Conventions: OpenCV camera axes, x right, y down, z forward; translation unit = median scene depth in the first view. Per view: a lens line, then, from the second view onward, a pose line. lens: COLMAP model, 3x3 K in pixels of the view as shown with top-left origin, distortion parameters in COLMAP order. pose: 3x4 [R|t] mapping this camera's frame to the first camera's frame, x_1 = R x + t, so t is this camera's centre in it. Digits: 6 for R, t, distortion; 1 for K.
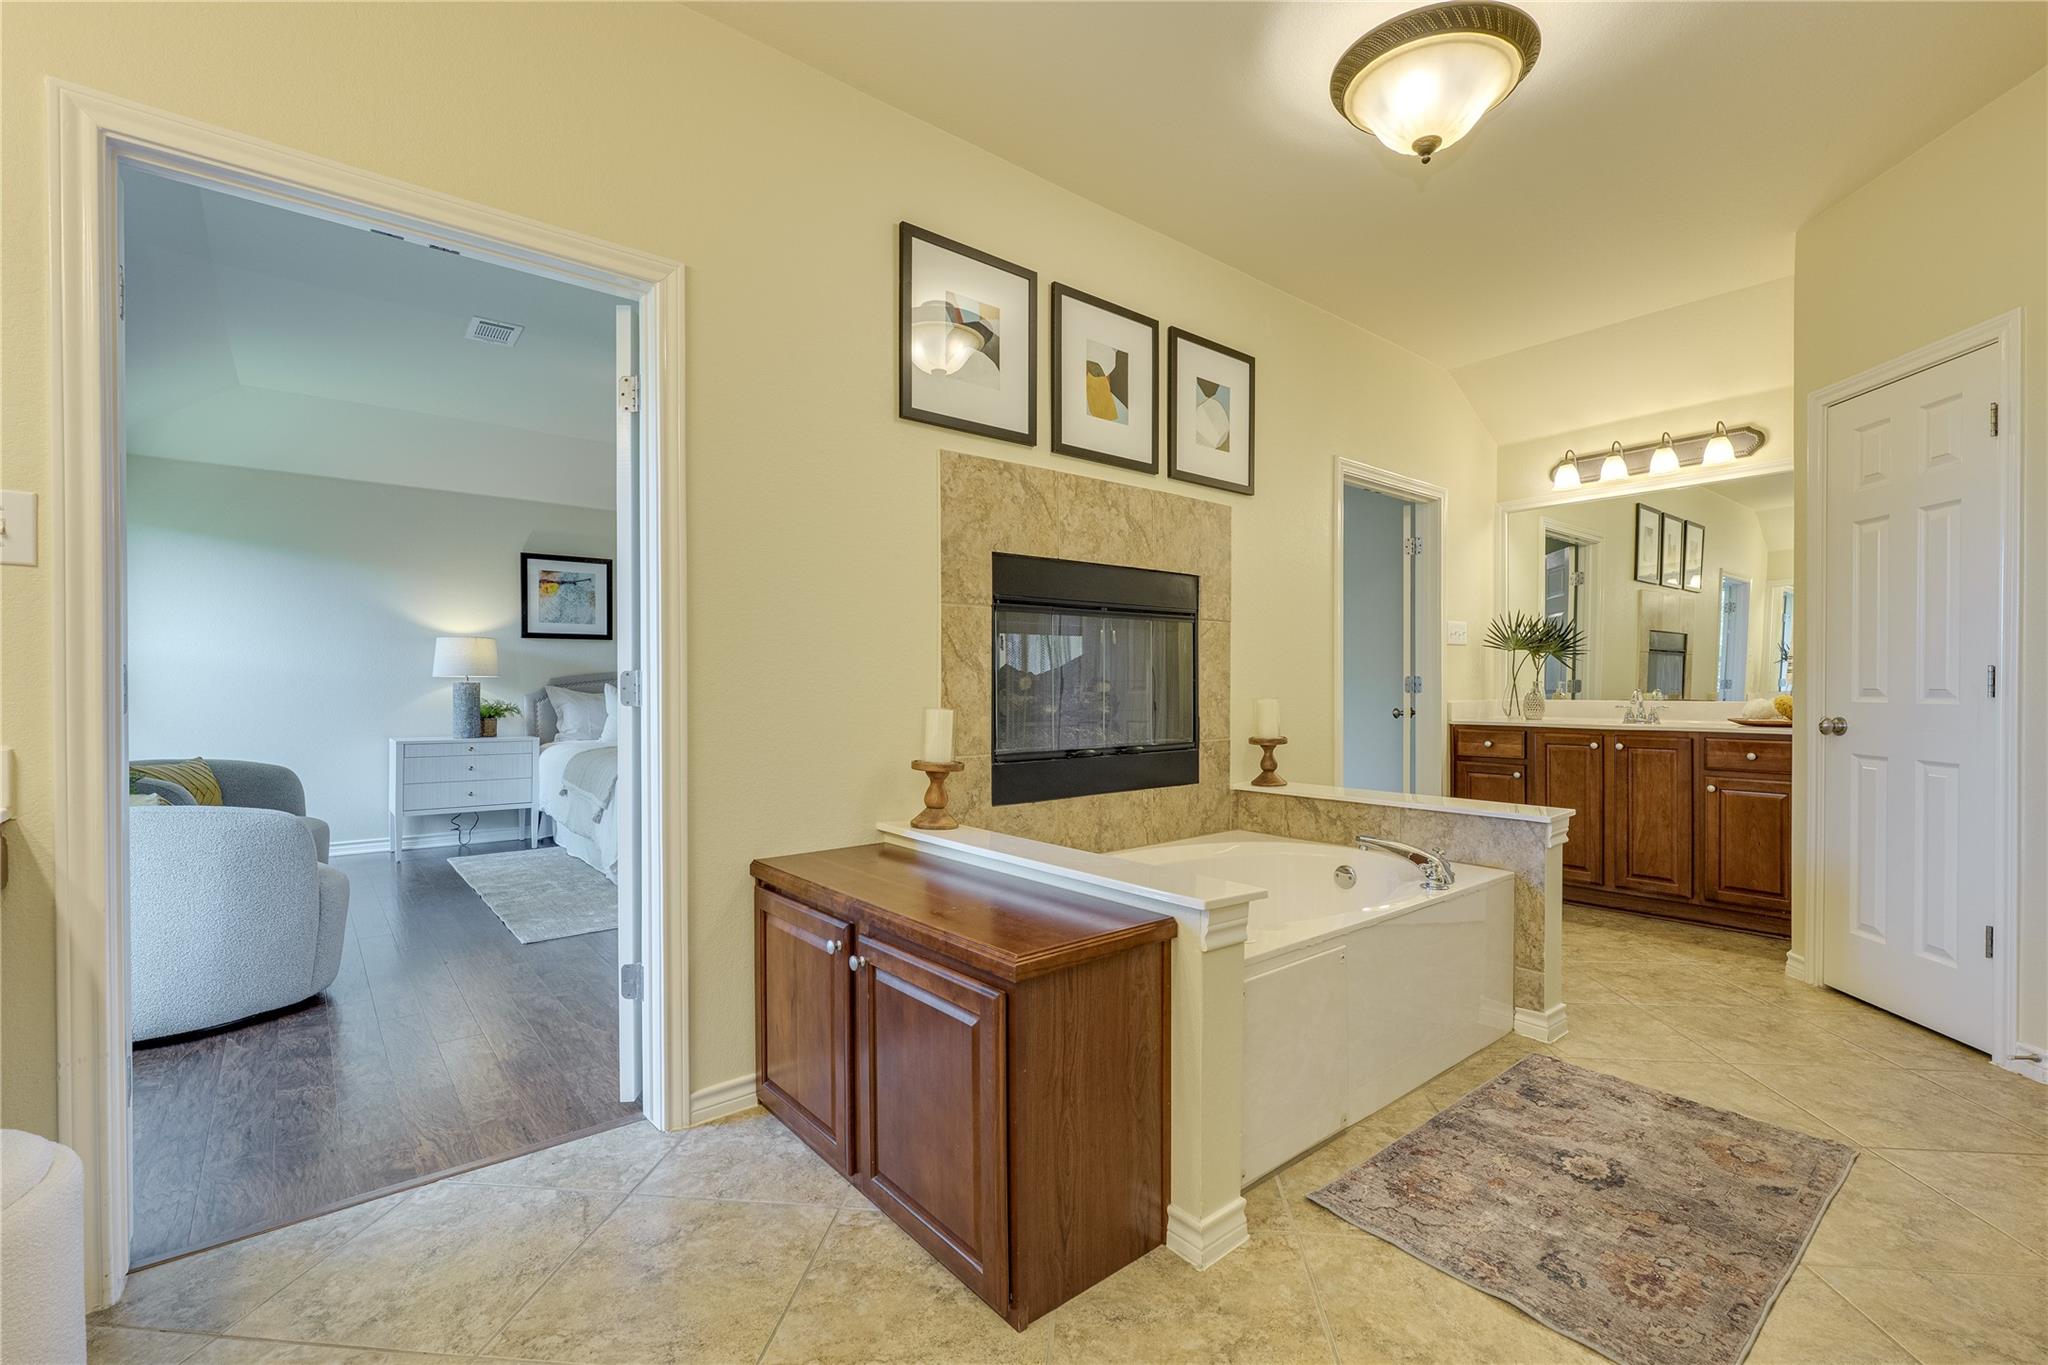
lens RADIAL K [[885.4, 0, 1031.6], [0, 885.4, 688.0], [0, 0, 1]] dist [-0.000391, 0.000300]
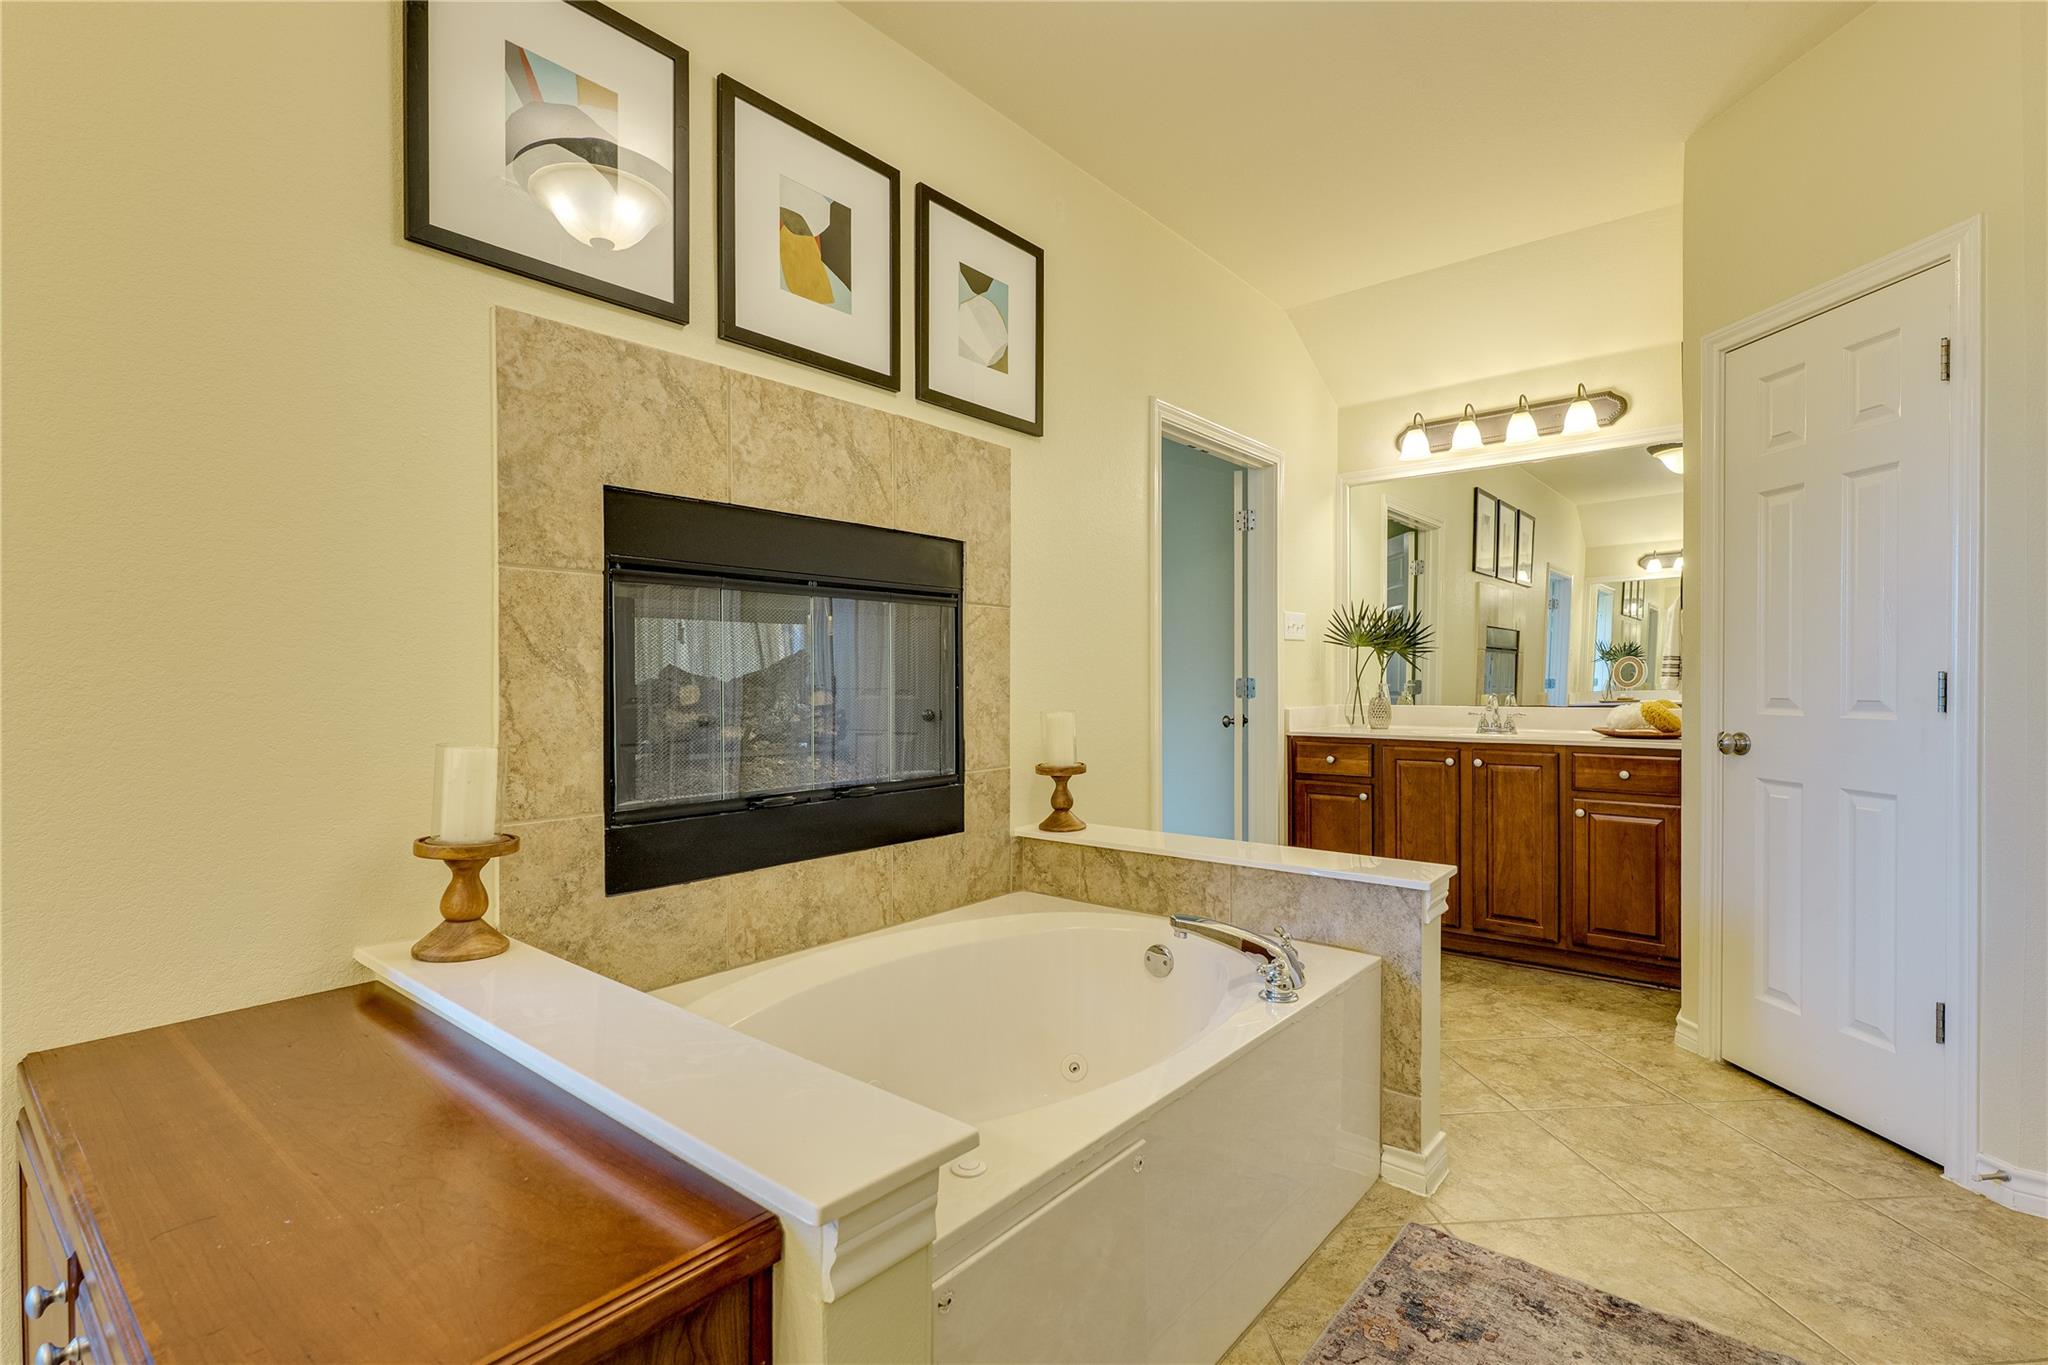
lens RADIAL K [[916.9, 0, 1018.0], [0, 916.9, 680.4], [0, 0, 1]] dist [-0.003022, 0.000437]
pose [[0.986134, -0.000456, 0.165952, 0.120779], [0.000816, 0.999997, -0.002098, -0.014449], [-0.165951, 0.002204, 0.986132, 0.290741]]
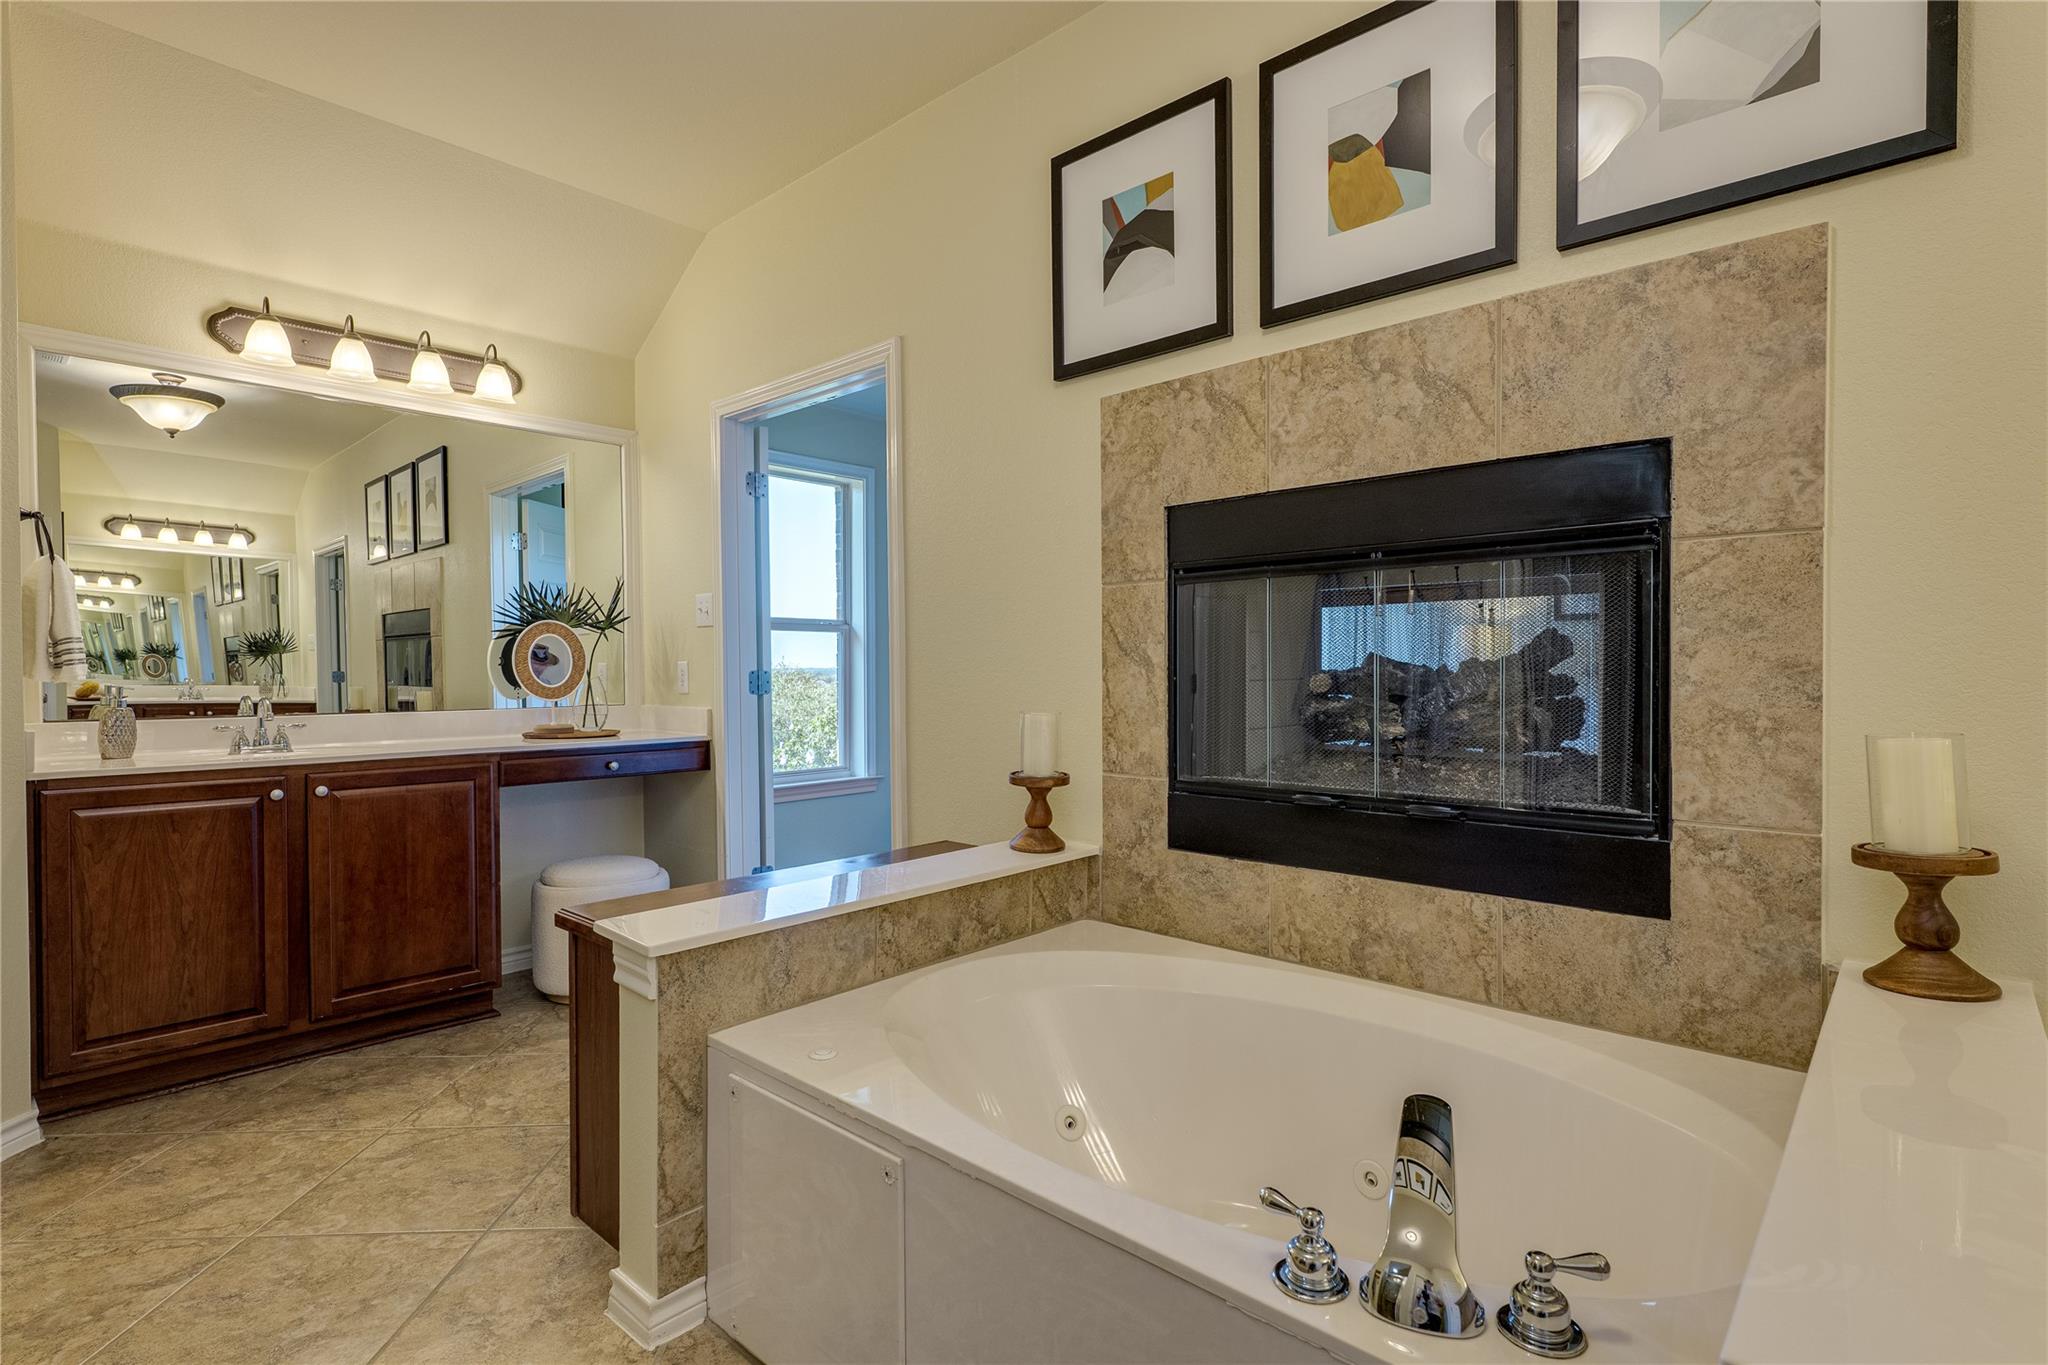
lens RADIAL K [[952.0, 0, 1024.6], [0, 952.0, 698.3], [0, 0, 1]] dist [-0.000321, -0.001726]
pose [[0.158211, 0.023494, -0.987126, 0.658333], [-0.008541, 0.999712, 0.022425, -0.008924], [0.987368, 0.004884, 0.158366, 0.682708]]
